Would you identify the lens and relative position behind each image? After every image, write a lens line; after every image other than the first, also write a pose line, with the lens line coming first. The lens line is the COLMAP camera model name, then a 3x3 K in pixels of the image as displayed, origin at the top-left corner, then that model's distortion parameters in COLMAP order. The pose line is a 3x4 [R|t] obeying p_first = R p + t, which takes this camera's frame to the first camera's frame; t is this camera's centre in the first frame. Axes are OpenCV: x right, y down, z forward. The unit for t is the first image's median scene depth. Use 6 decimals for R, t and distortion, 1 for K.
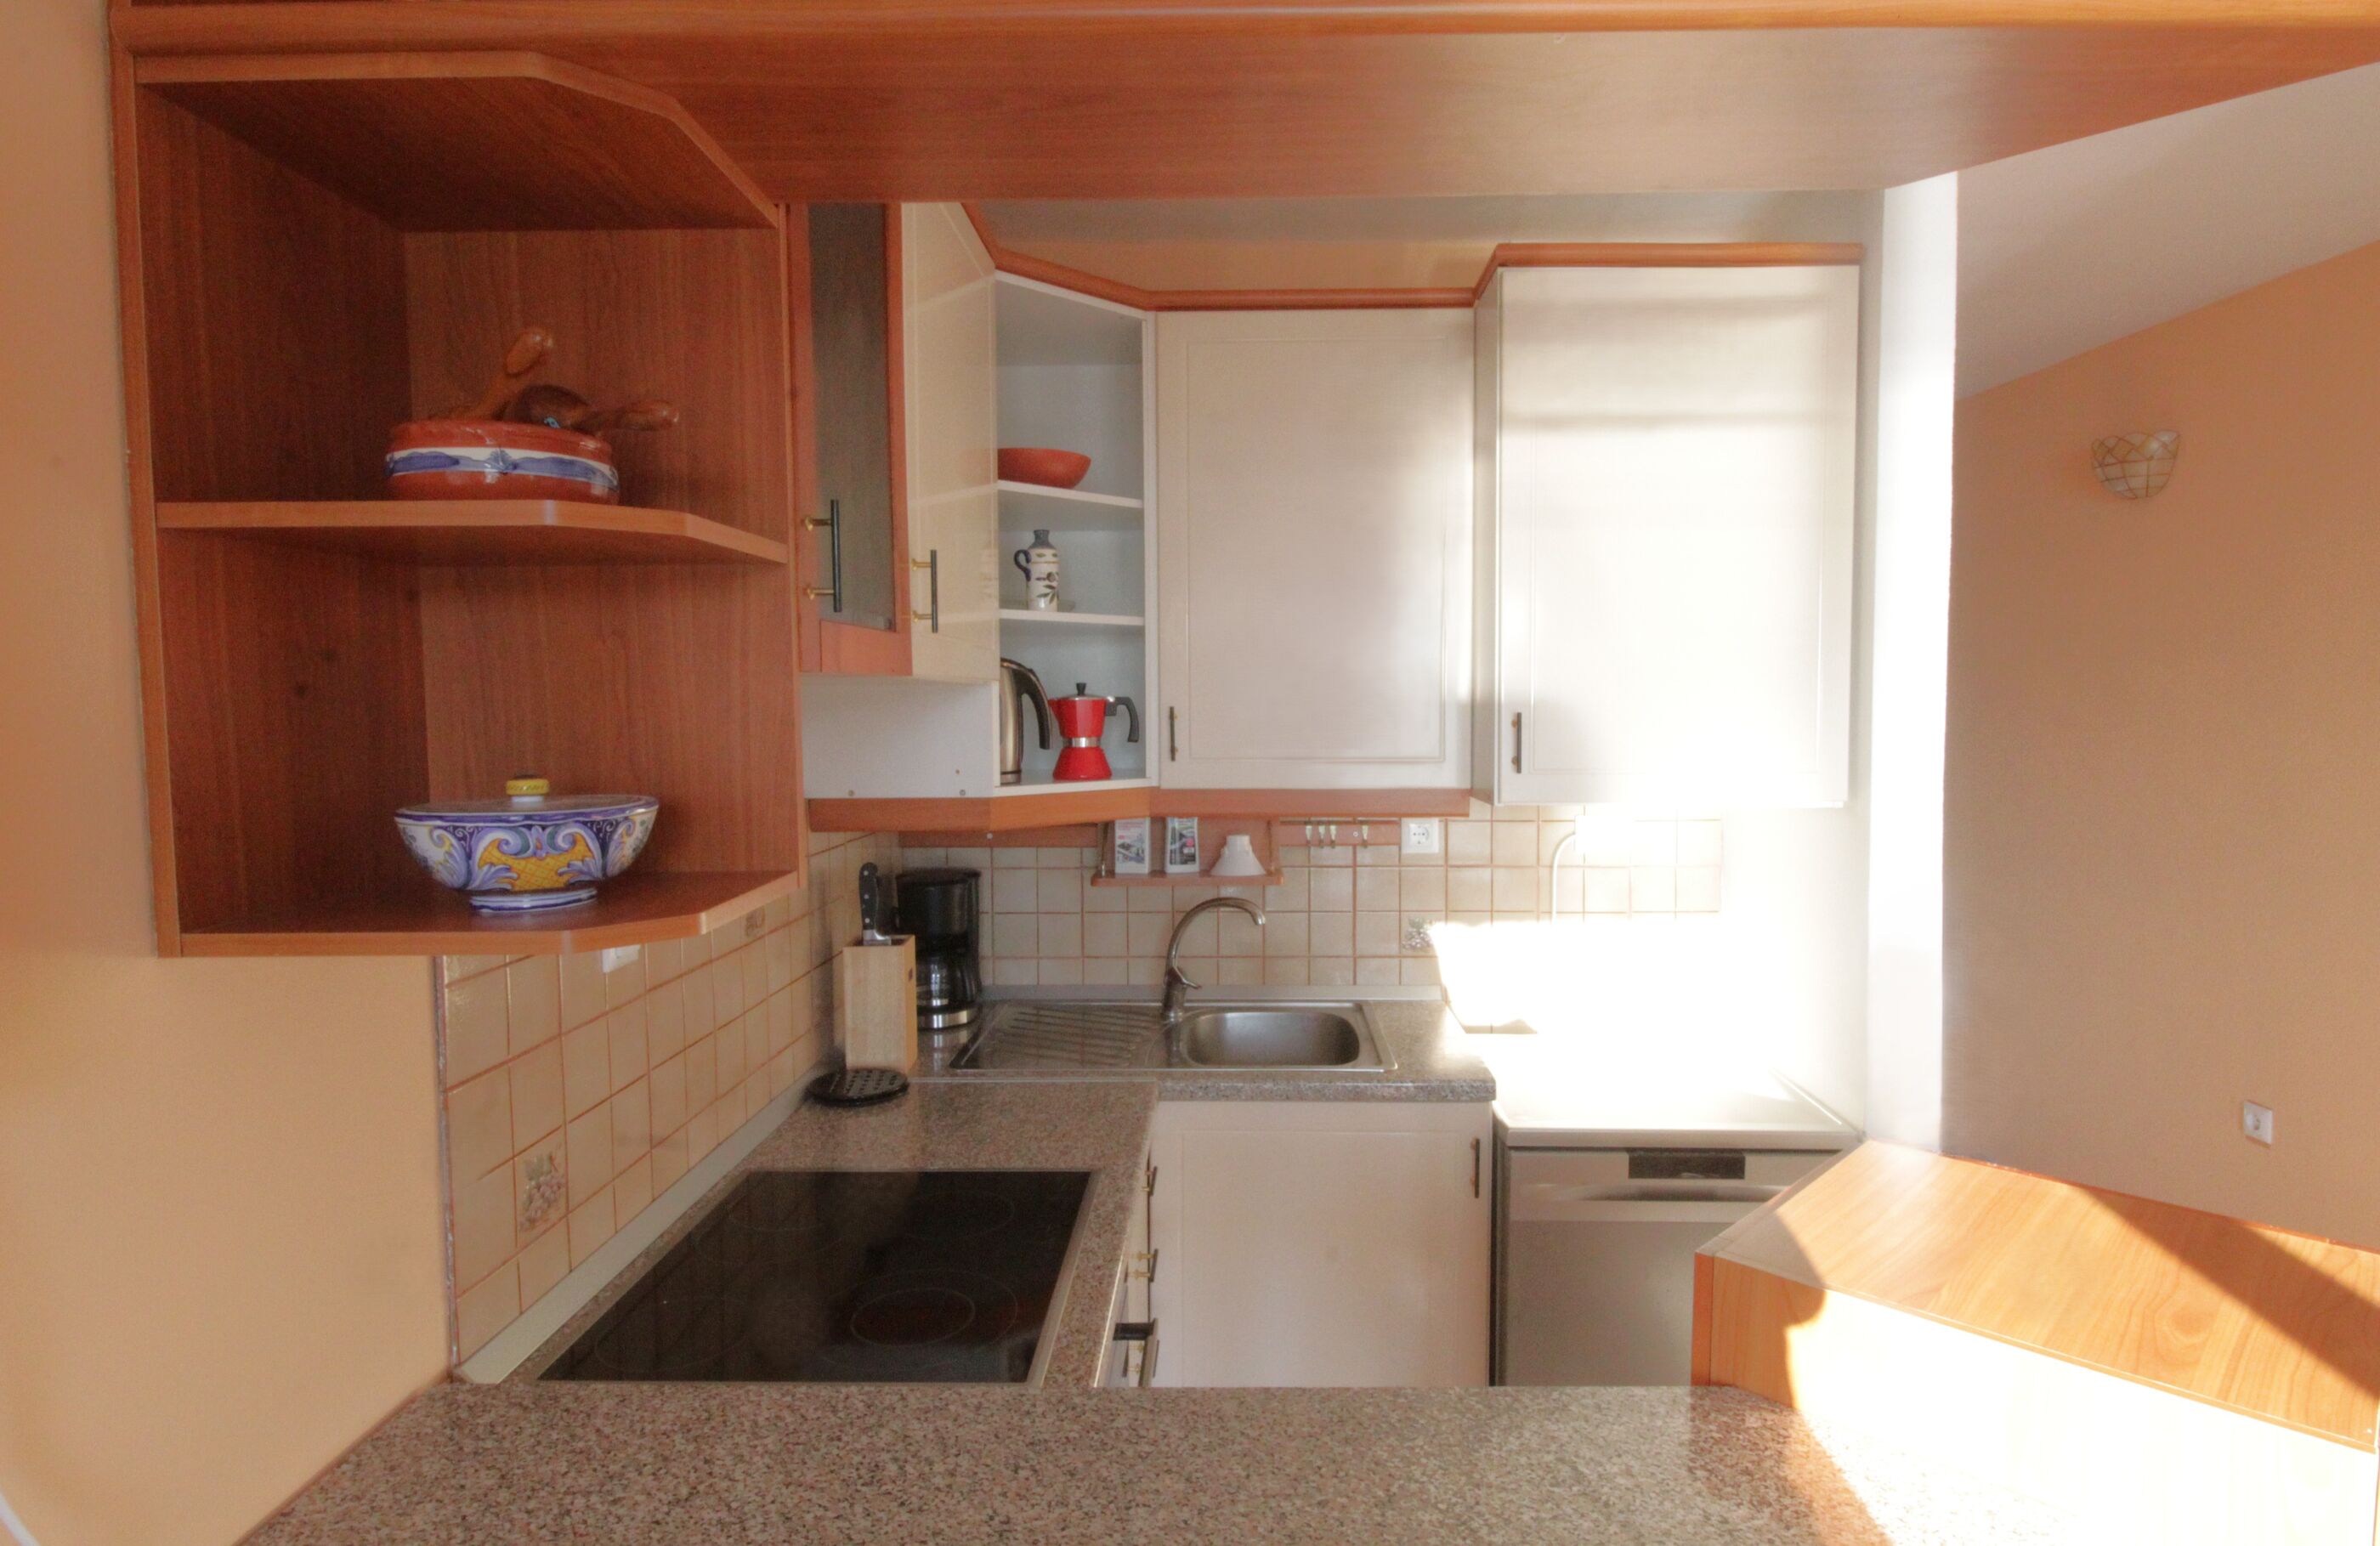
lens RADIAL K [[1250.8, 0, 1190.0], [0, 1250.8, 773.0], [0, 0, 1]] dist [0.000094, -0.000008]
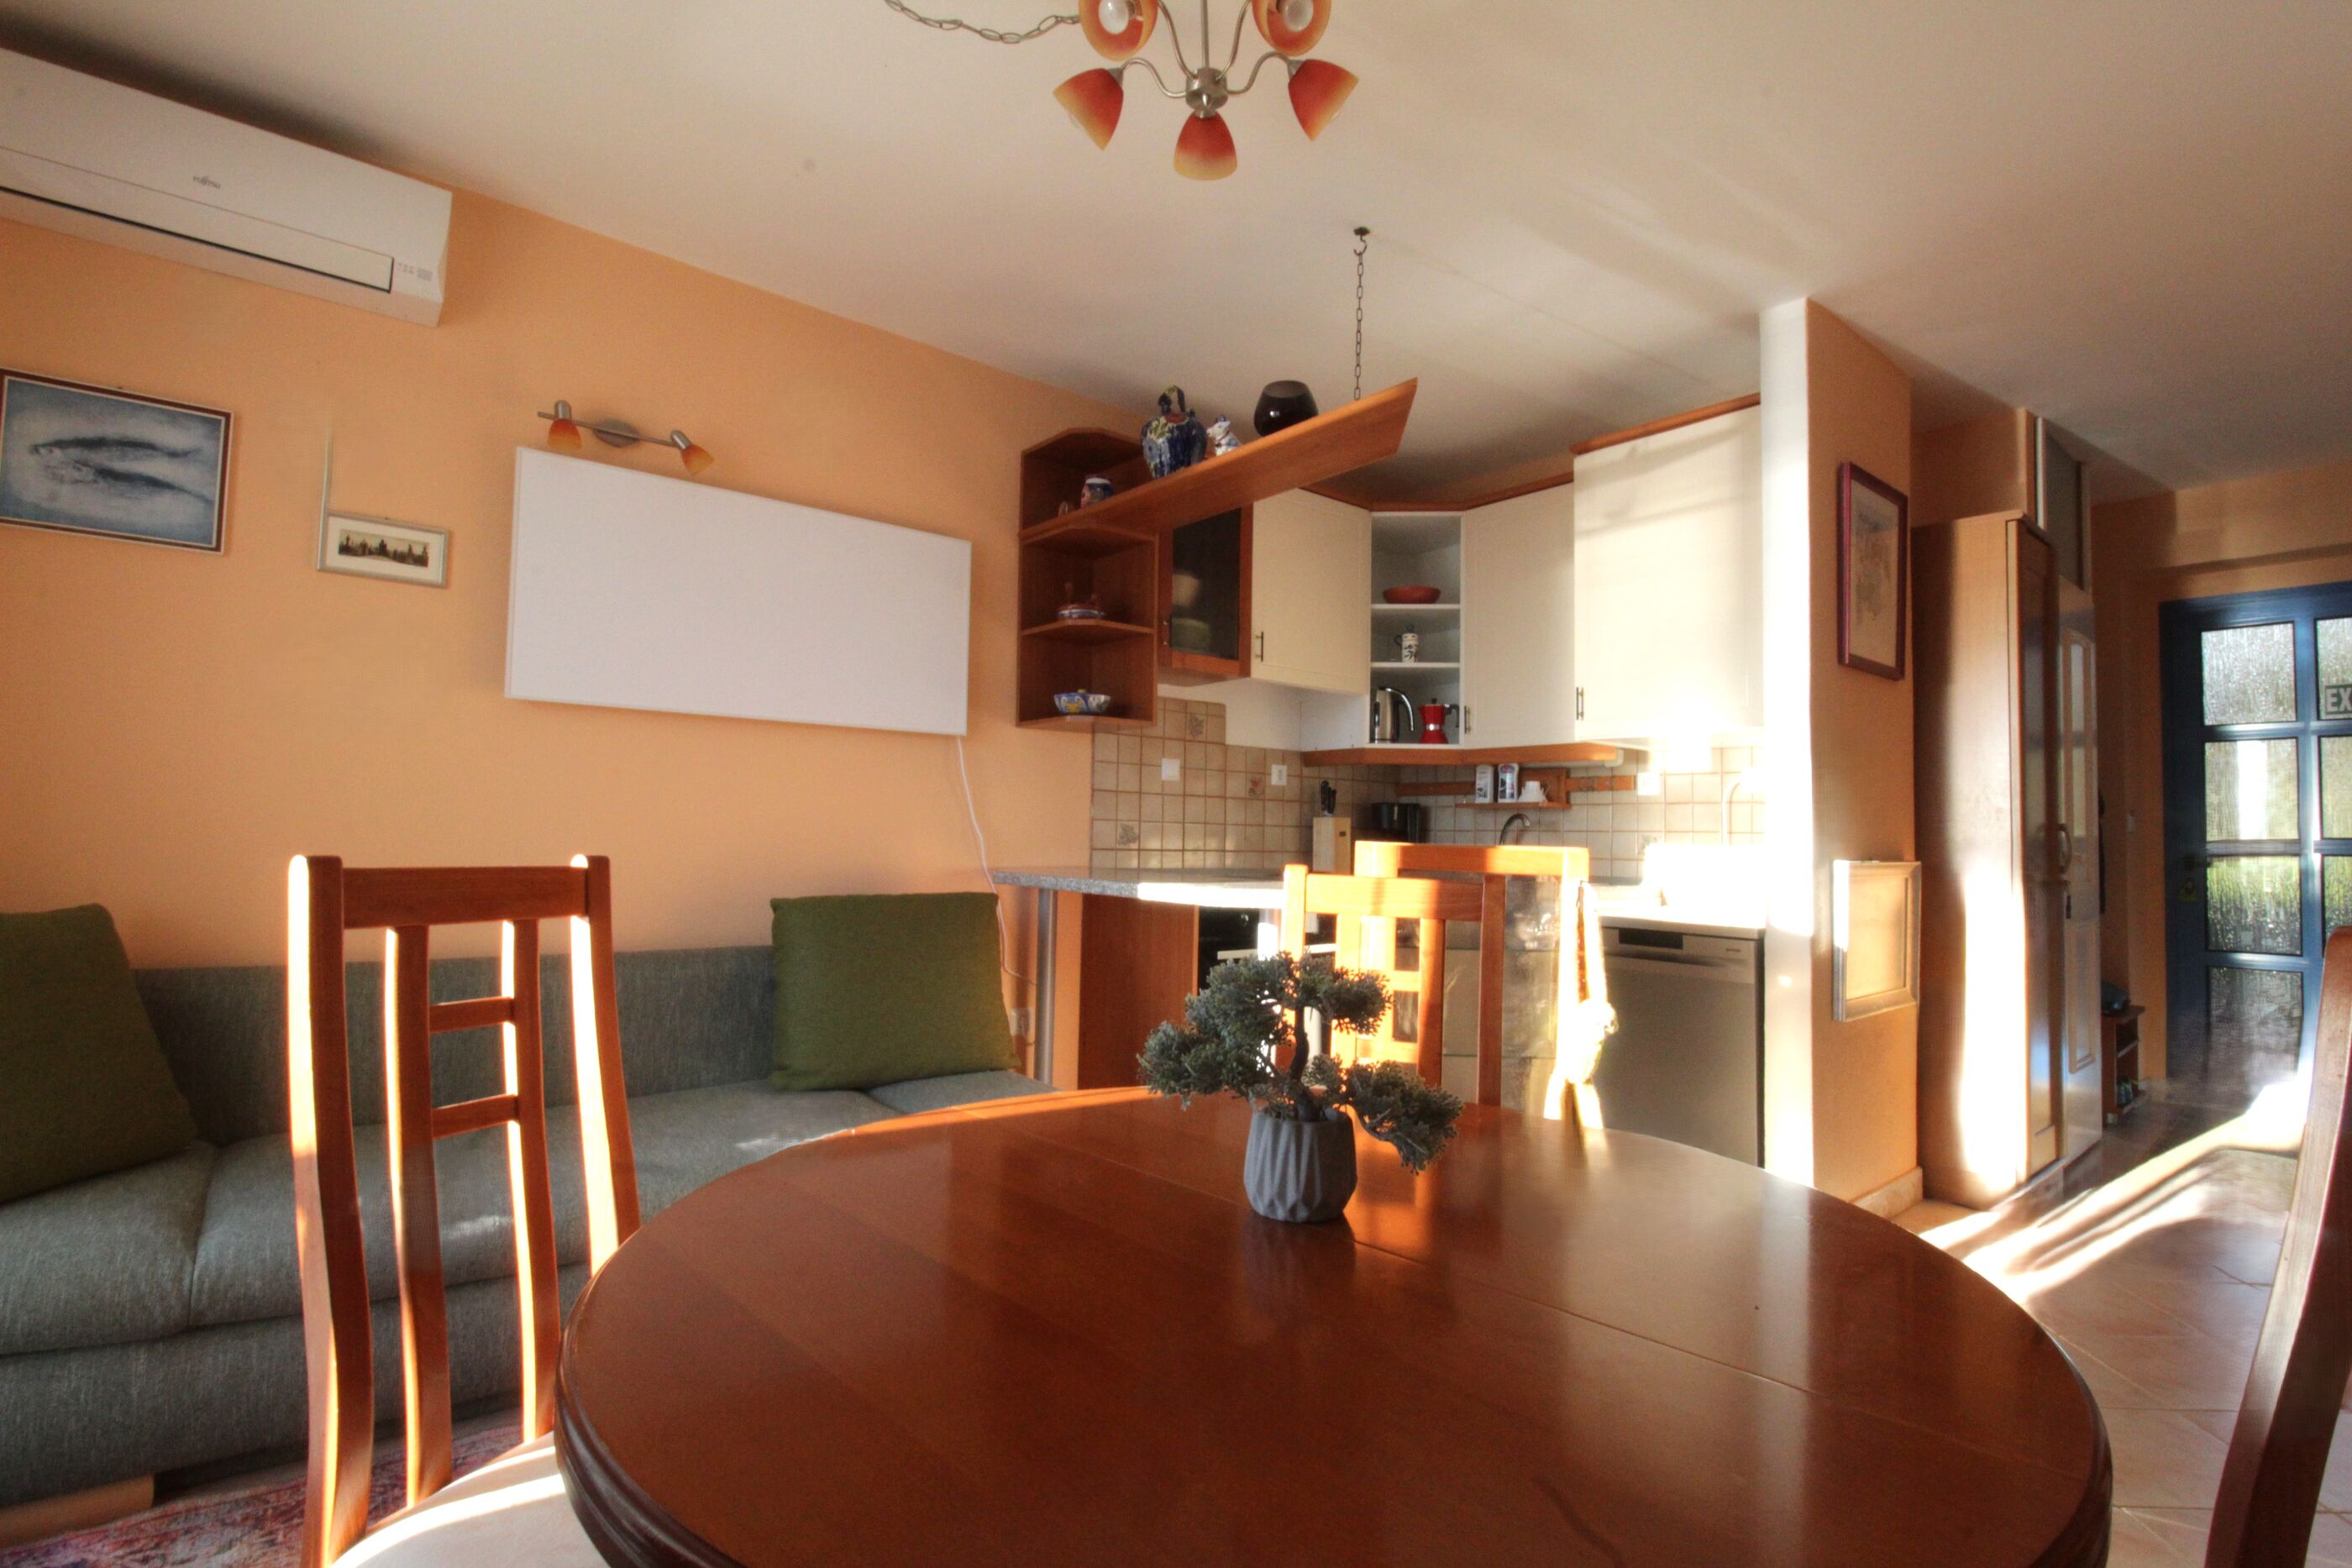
lens RADIAL K [[1014.9, 0, 1176.0], [0, 1014.9, 784.0], [0, 0, 1]] dist [0.000413, -0.006467]
pose [[0.662591, -0.007075, -0.748948, 0.930763], [-0.069321, 0.995084, -0.070728, 0.226067], [0.745767, 0.098781, 0.658843, -0.392980]]
